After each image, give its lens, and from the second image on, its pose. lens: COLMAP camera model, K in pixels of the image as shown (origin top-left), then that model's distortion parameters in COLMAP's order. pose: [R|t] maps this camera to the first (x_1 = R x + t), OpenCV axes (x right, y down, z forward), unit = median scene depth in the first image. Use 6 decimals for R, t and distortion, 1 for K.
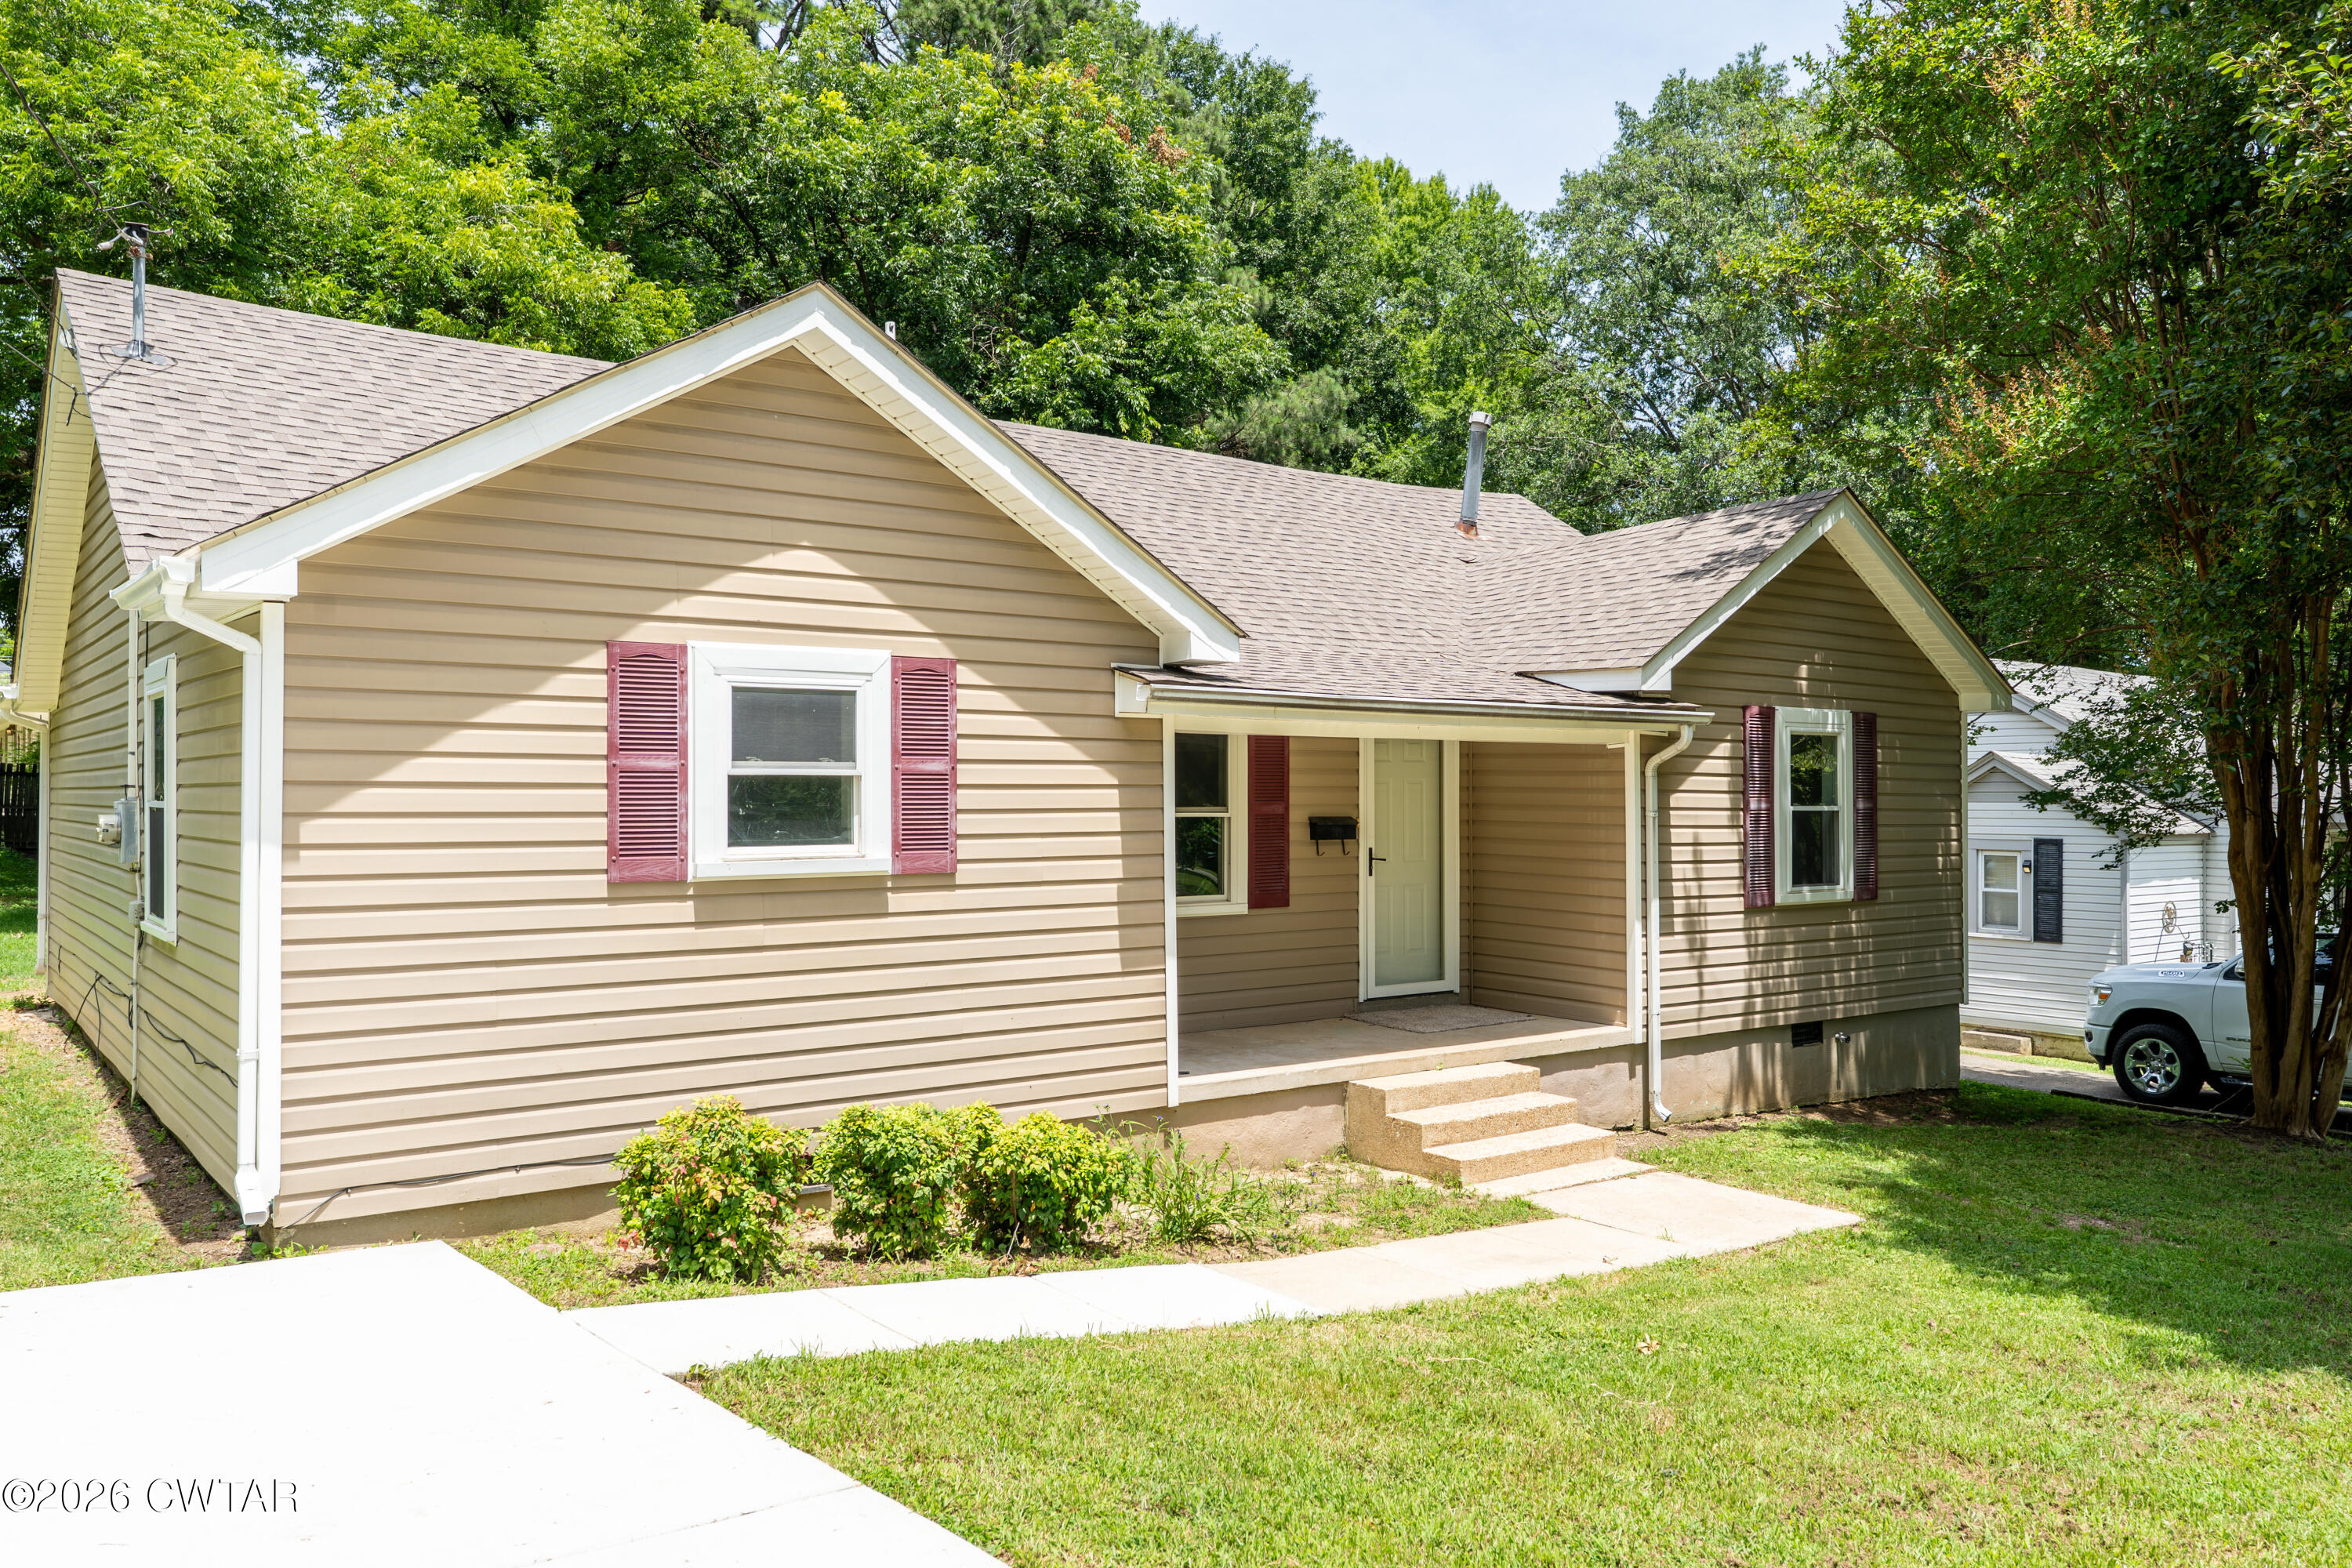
lens RADIAL K [[1733.7, 0, 1176.0], [0, 1733.7, 784.0], [0, 0, 1]] dist [-0.014714, -0.001571]
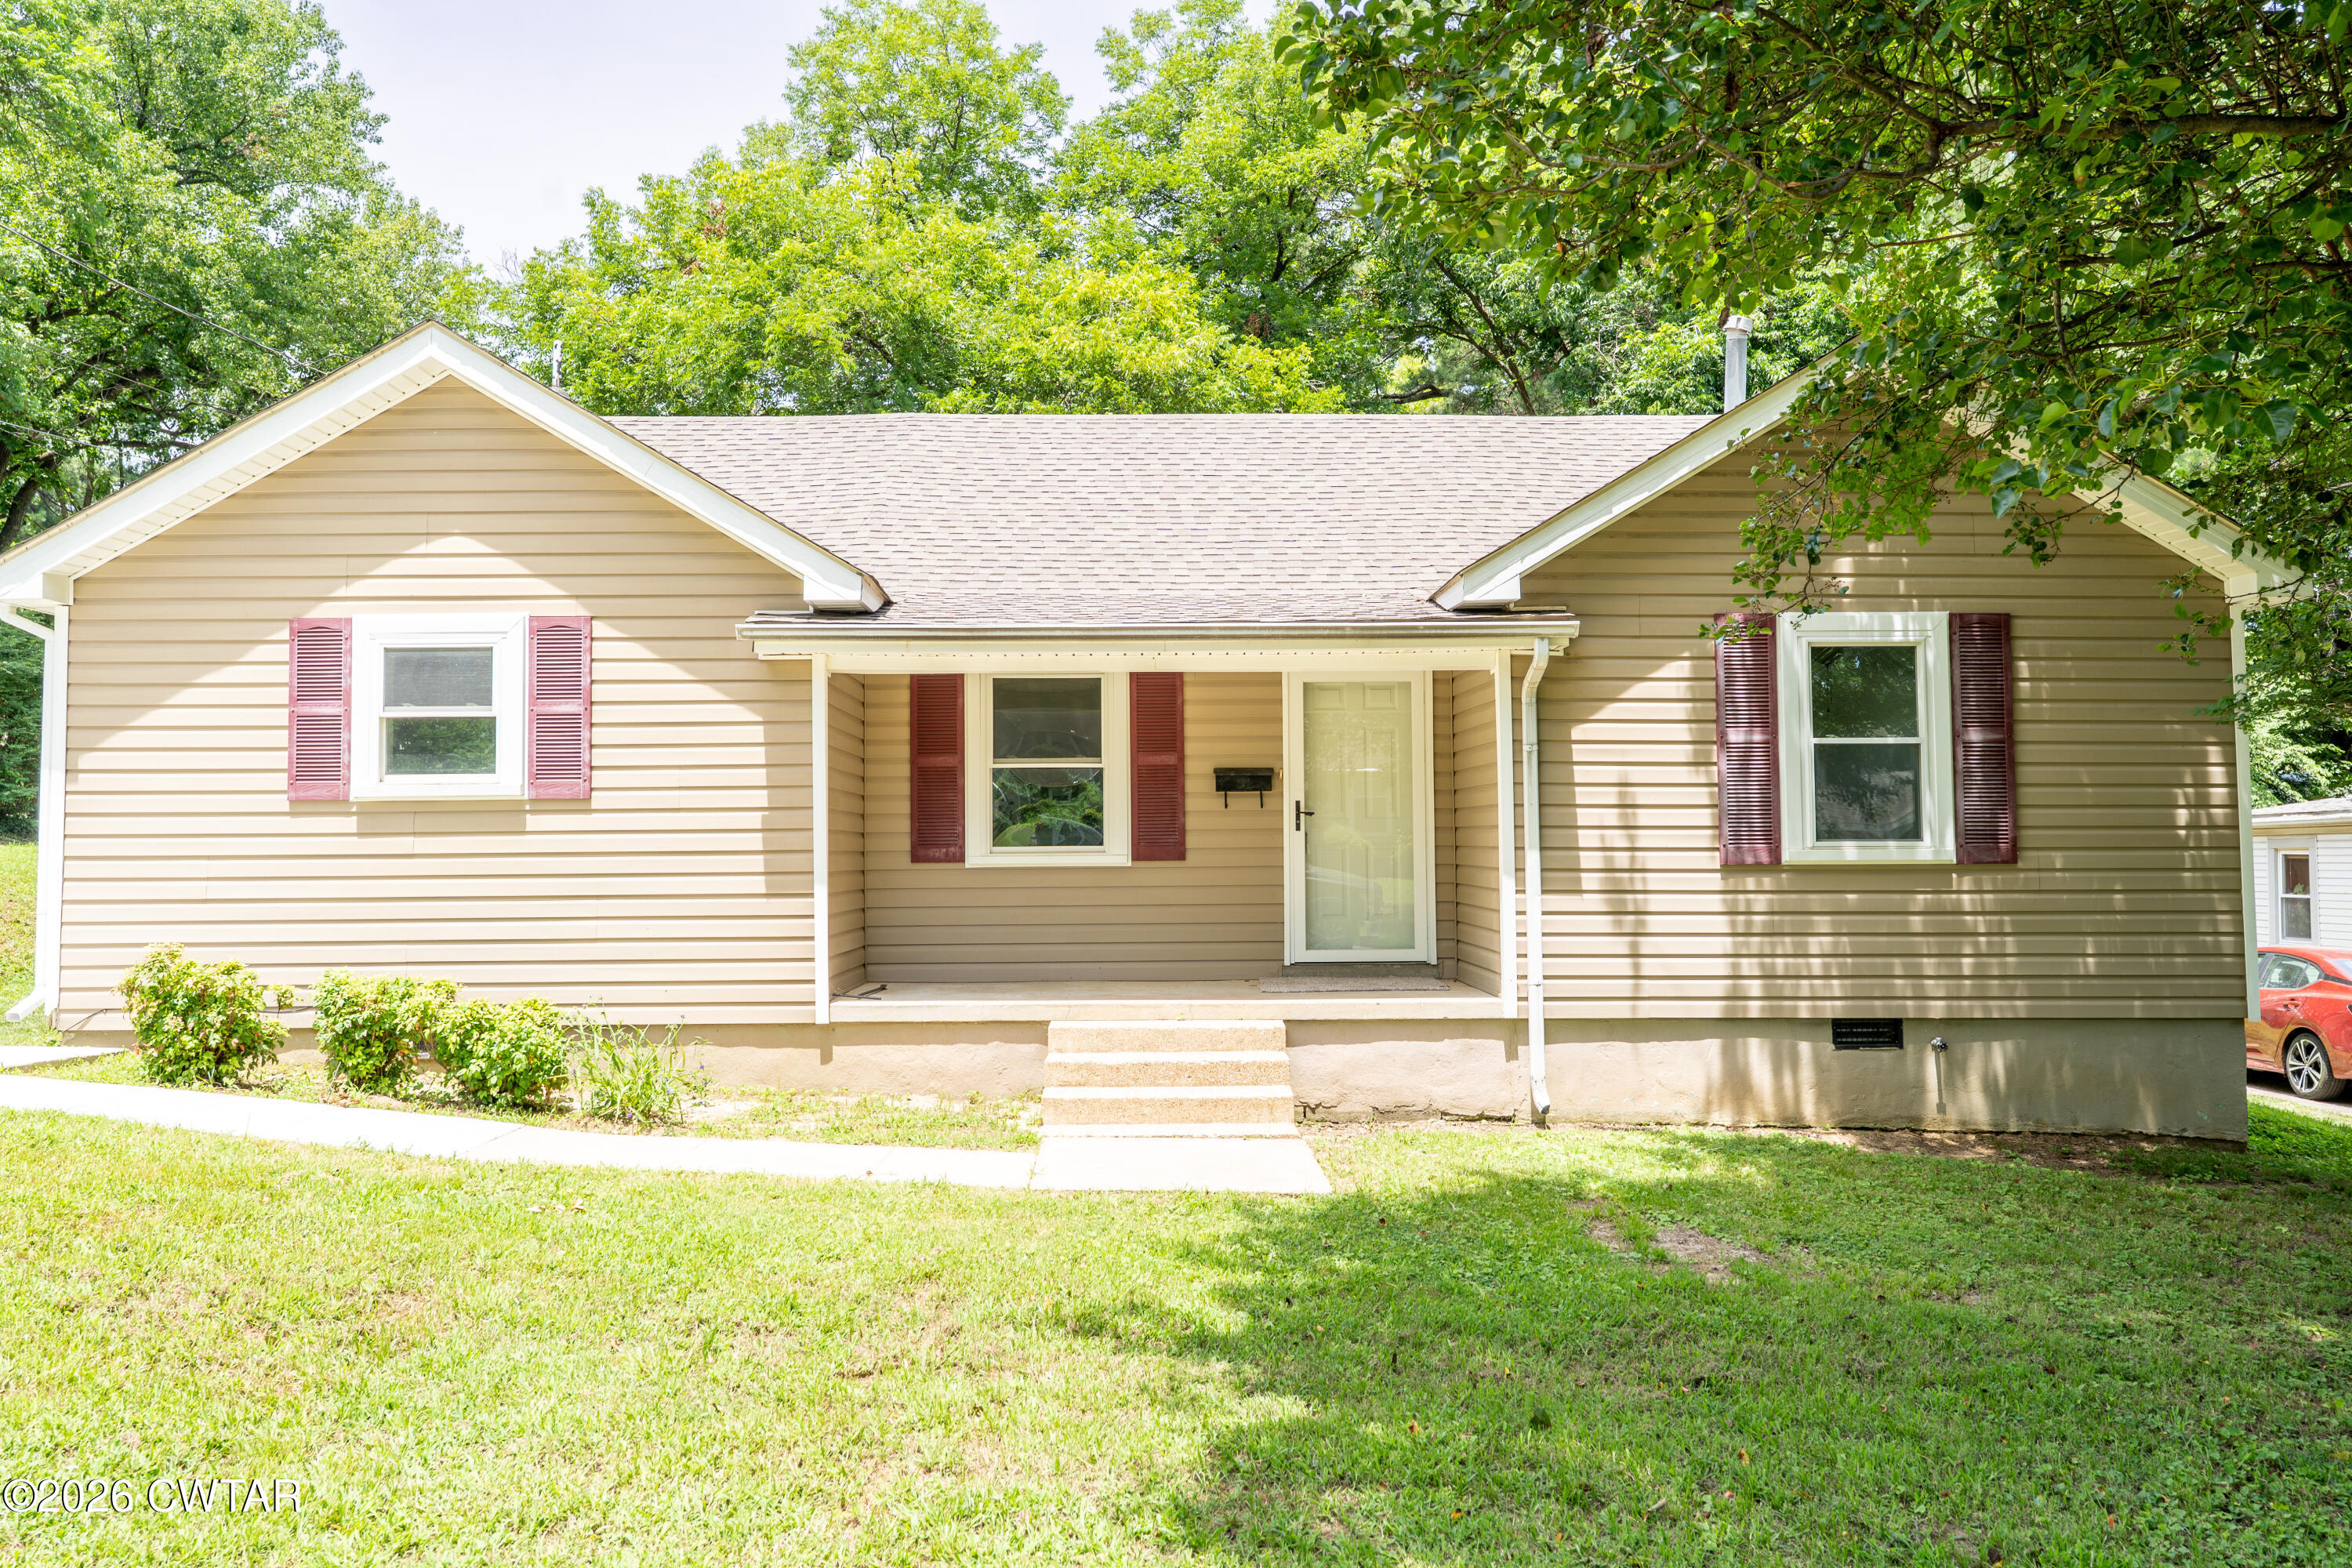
lens RADIAL K [[1733.7, 0, 1176.0], [0, 1733.7, 784.0], [0, 0, 1]] dist [-0.014714, -0.001571]
pose [[0.804929, -0.032981, -0.592454, 0.695310], [0.011550, 0.999136, -0.039929, 0.072986], [0.593259, 0.025297, 0.804614, 0.236954]]
